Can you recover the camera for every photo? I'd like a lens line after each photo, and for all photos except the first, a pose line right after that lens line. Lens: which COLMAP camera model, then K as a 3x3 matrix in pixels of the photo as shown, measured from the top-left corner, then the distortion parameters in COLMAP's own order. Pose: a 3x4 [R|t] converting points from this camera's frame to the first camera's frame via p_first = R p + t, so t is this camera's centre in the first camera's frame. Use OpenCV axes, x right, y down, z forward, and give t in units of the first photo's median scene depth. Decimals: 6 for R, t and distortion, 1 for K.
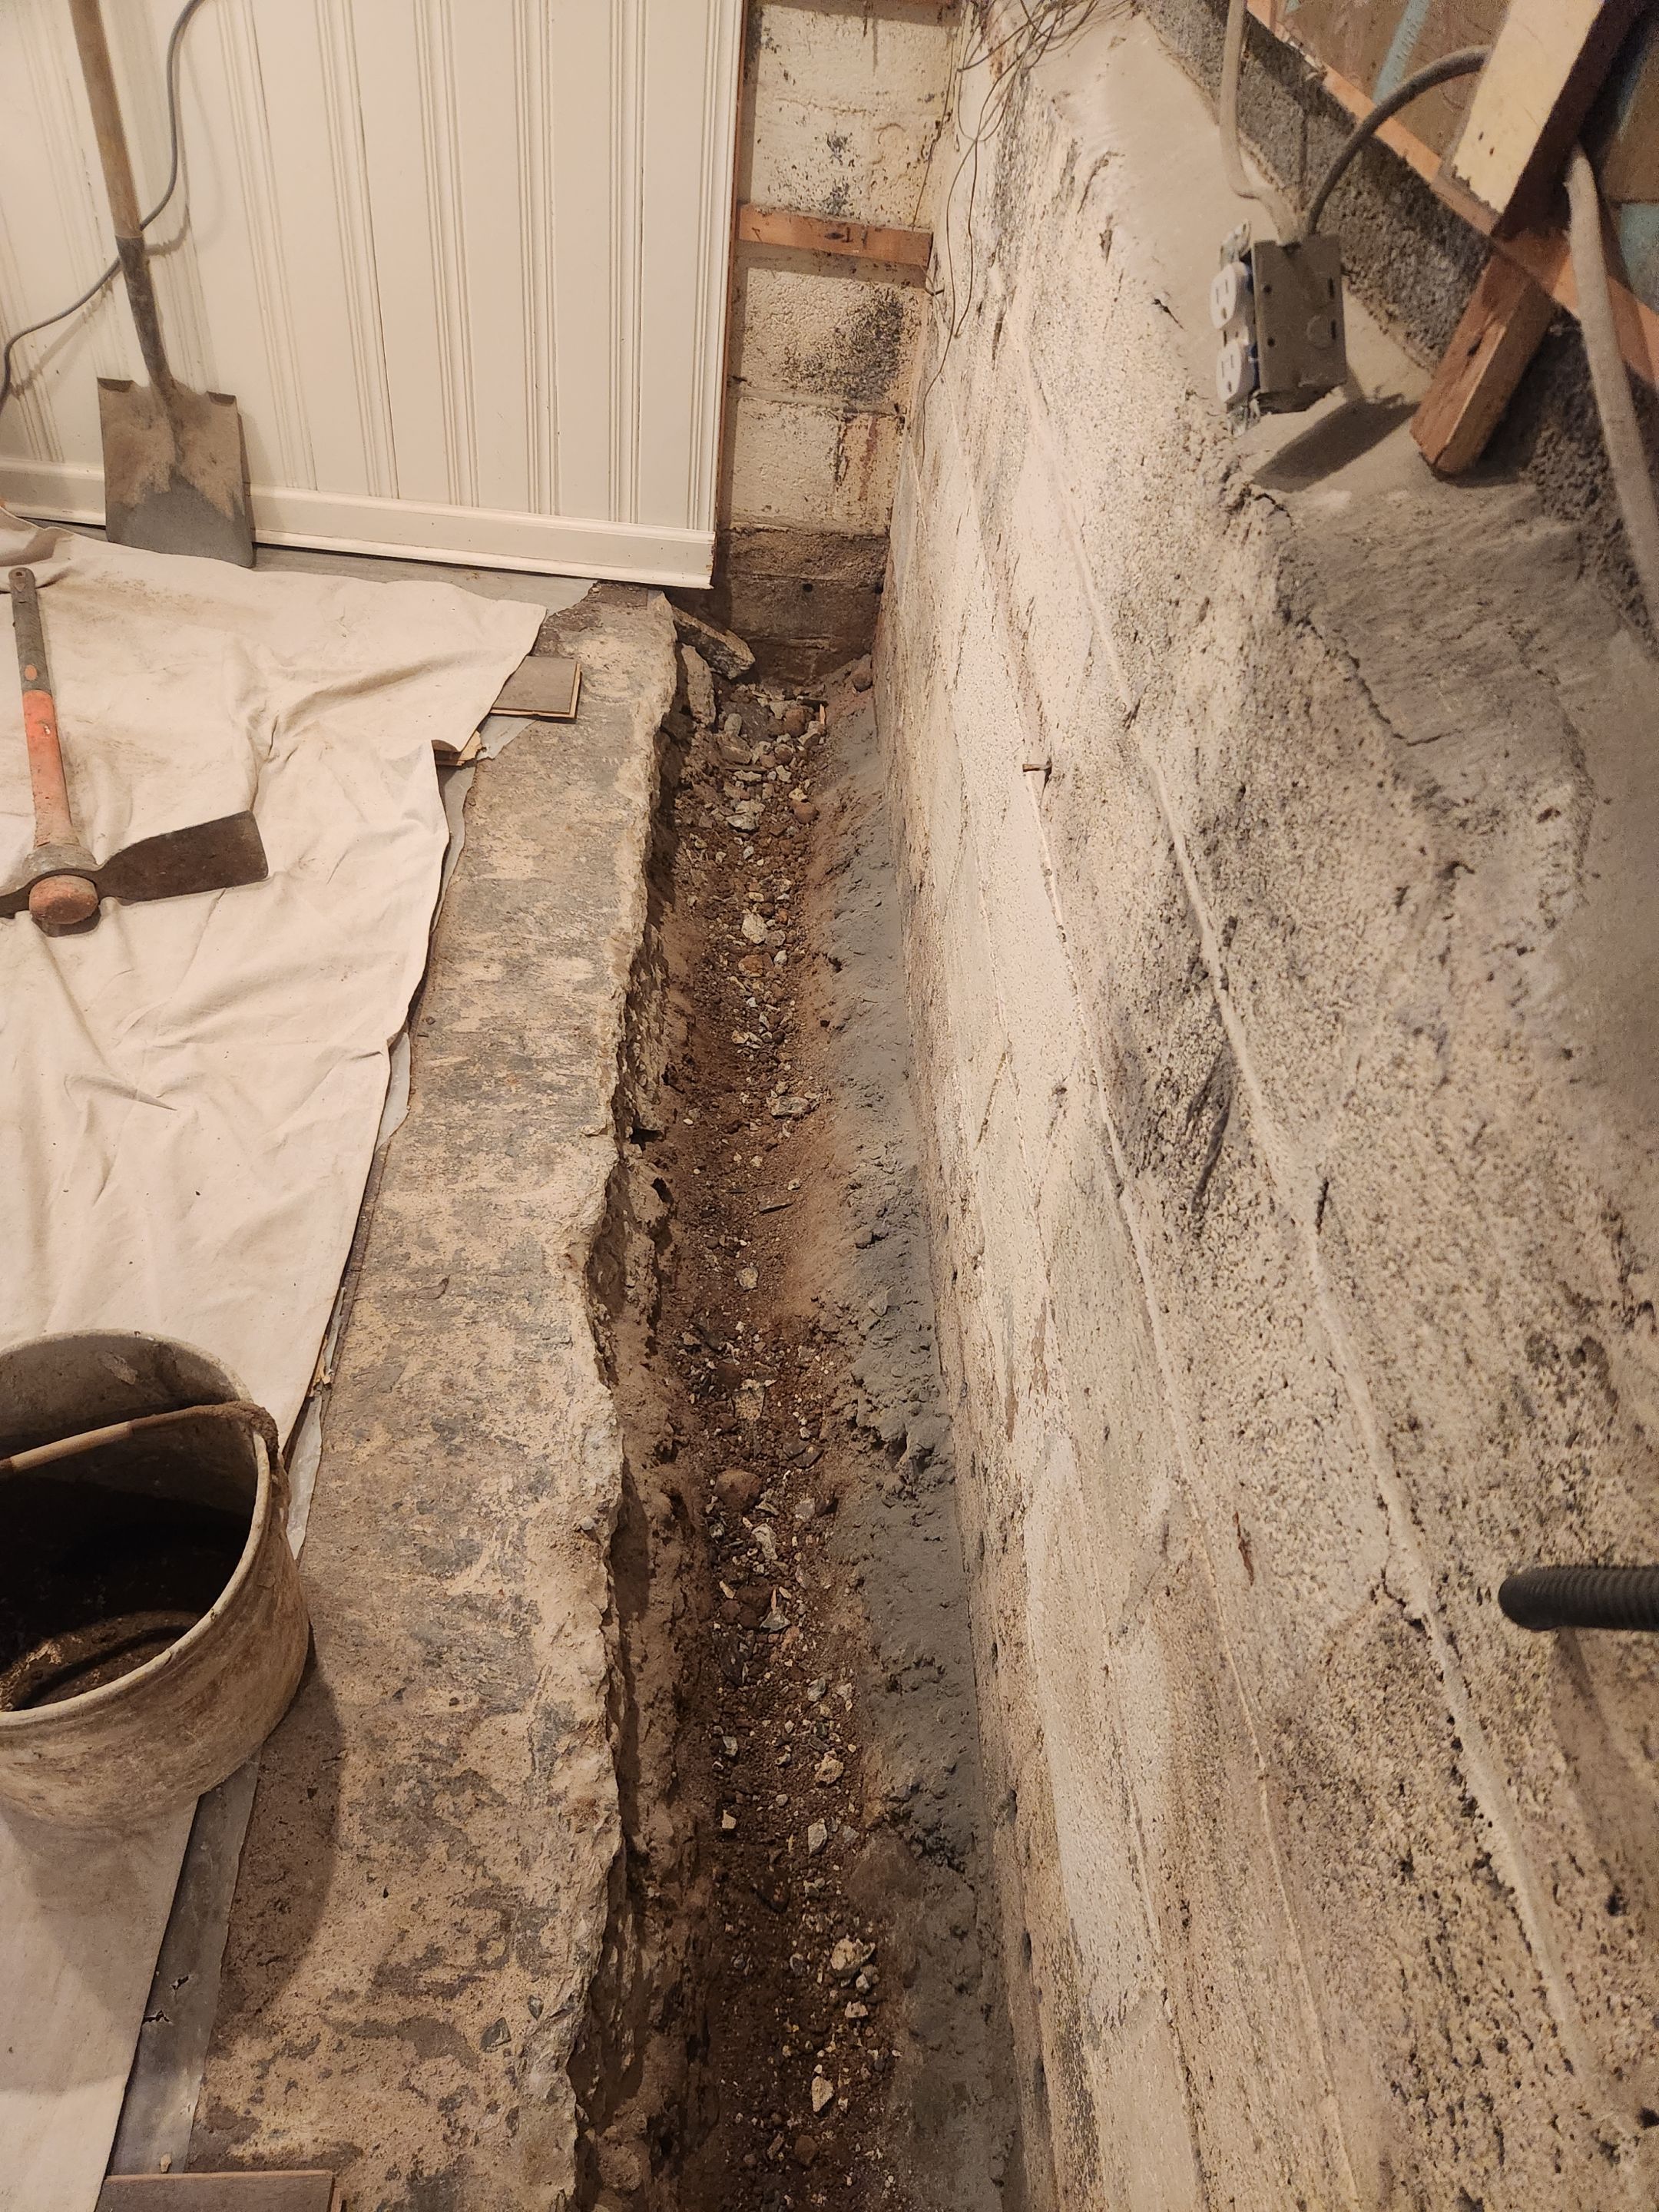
lens RADIAL K [[1454.0, 0, 898.9], [0, 1454.0, 1108.4], [0, 0, 1]] dist [0.069321, -0.056355]
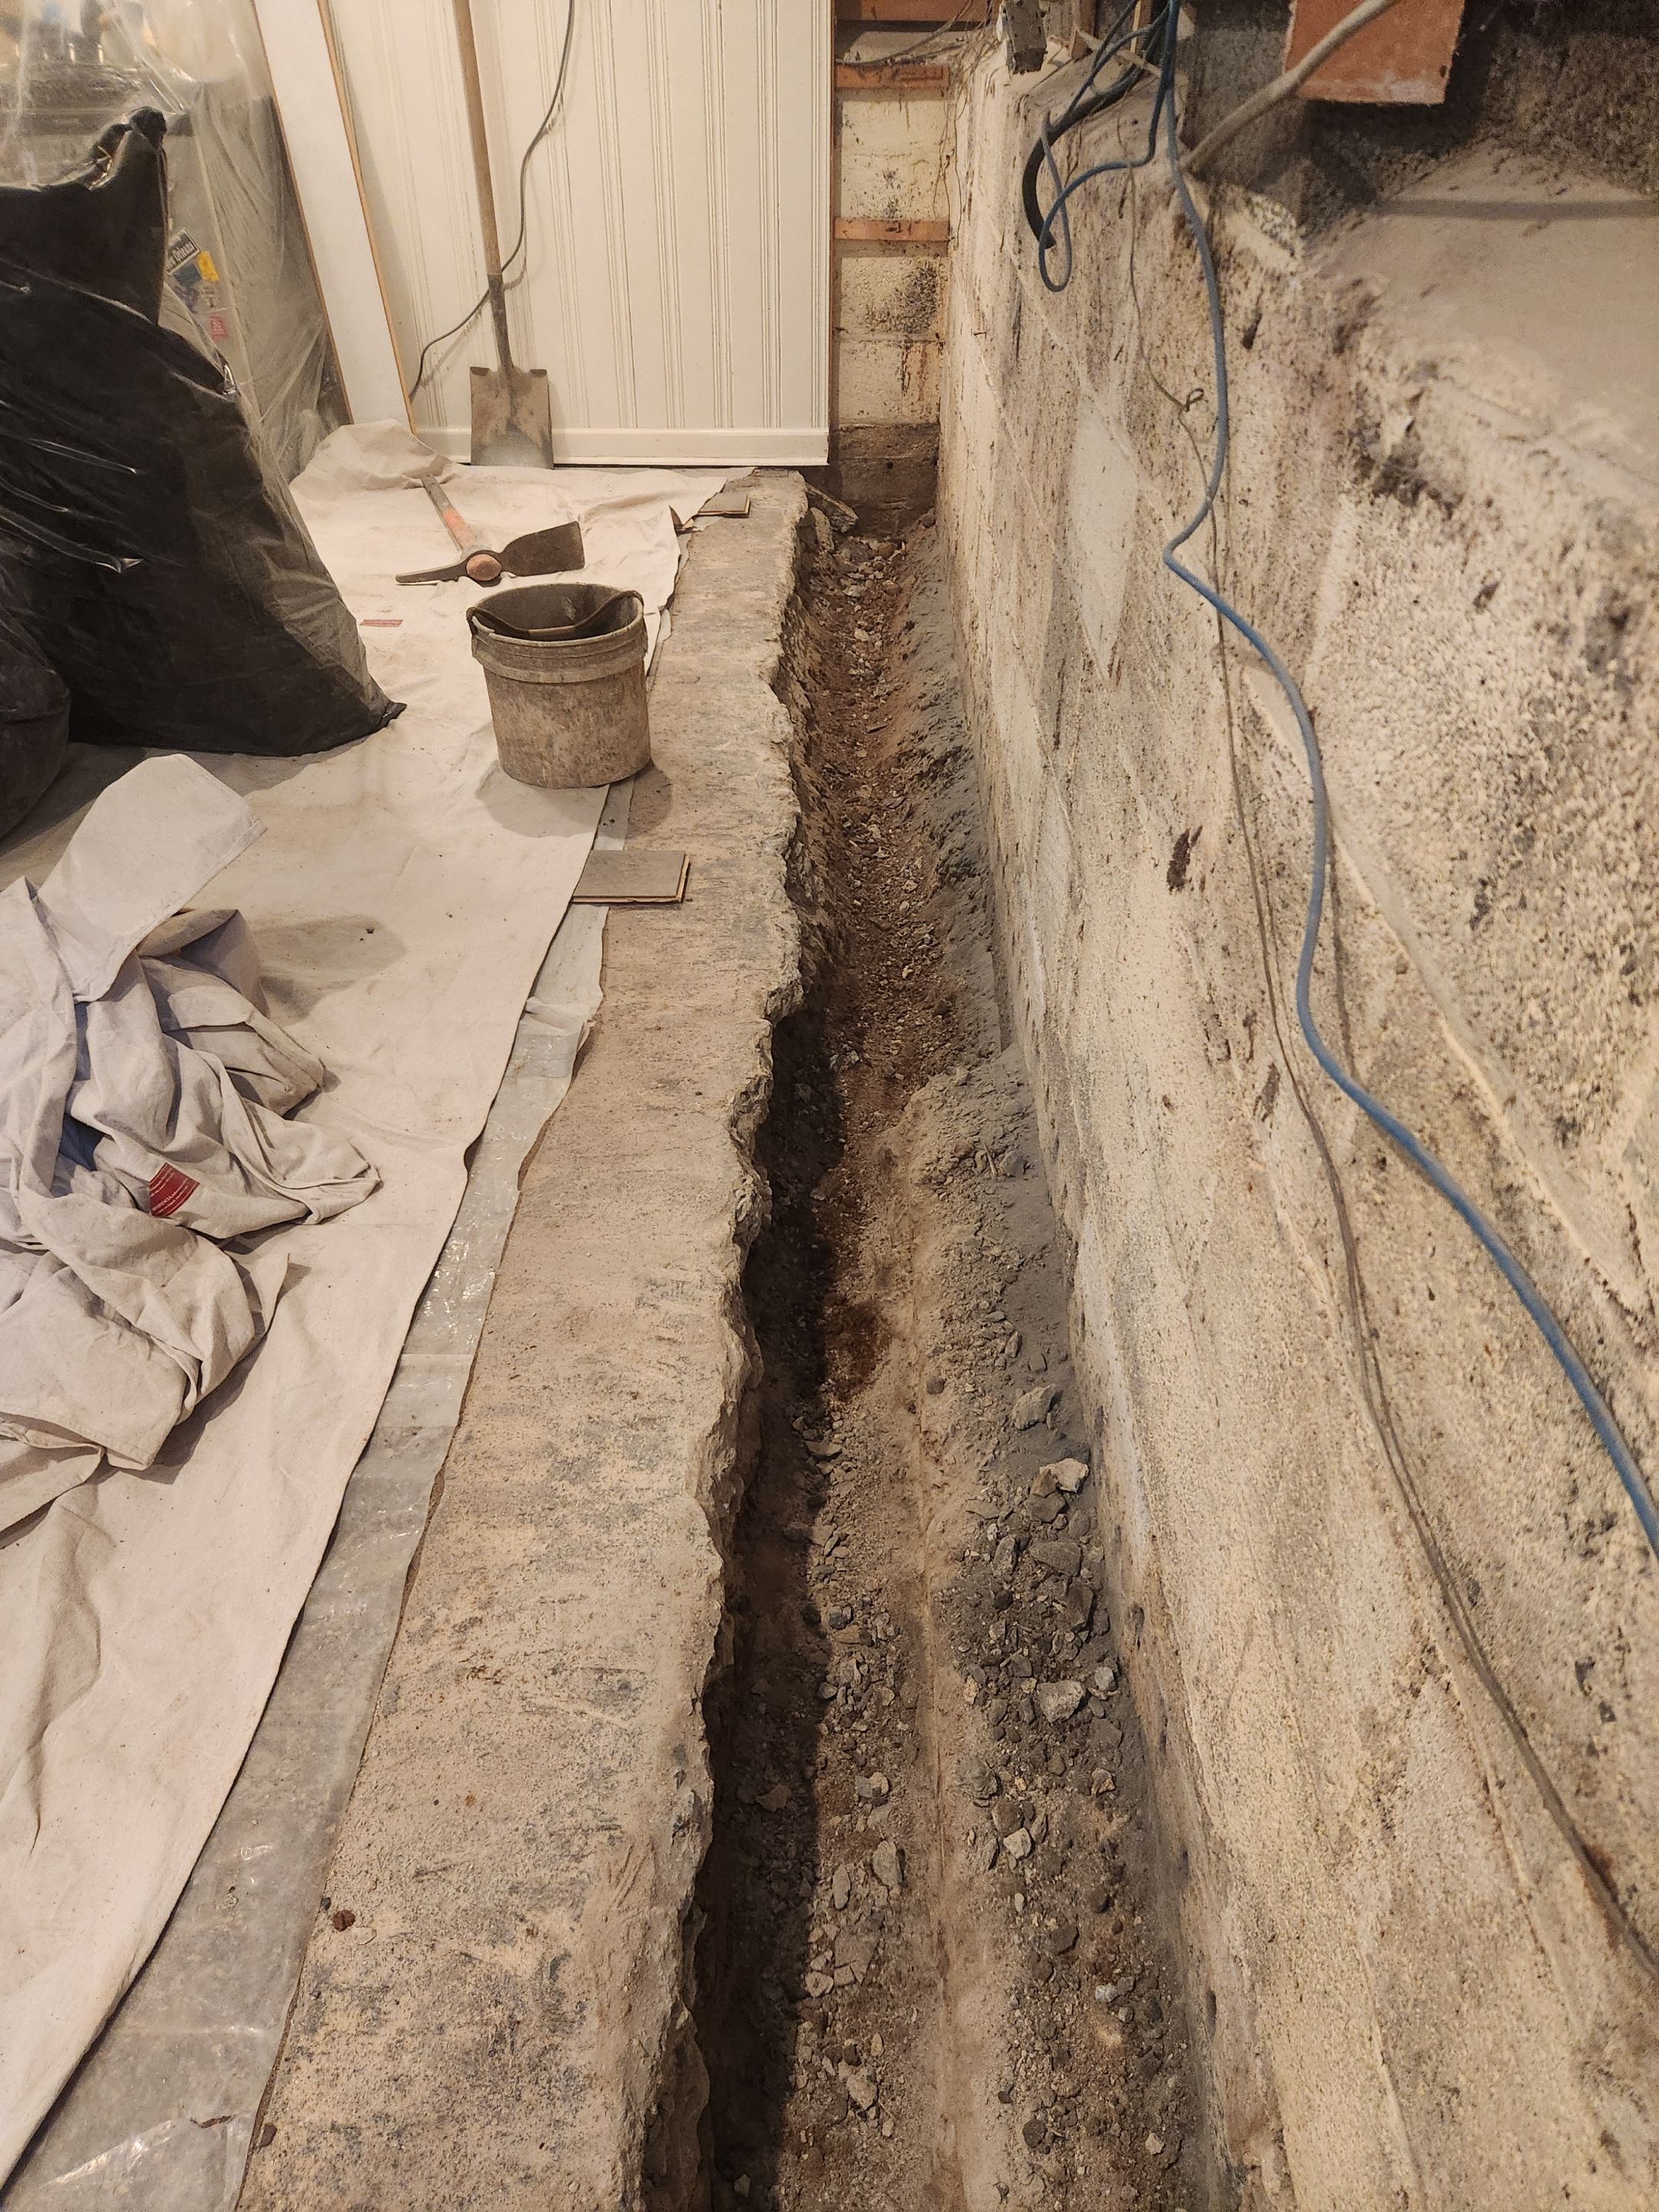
lens RADIAL K [[1459.4, 0, 865.7], [0, 1459.4, 1105.5], [0, 0, 1]] dist [0.065010, -0.057707]
pose [[0.991022, -0.063090, -0.117873, 0.061466], [0.044036, 0.986494, -0.157767, 0.638172], [0.126235, 0.151160, 0.980416, -0.491709]]
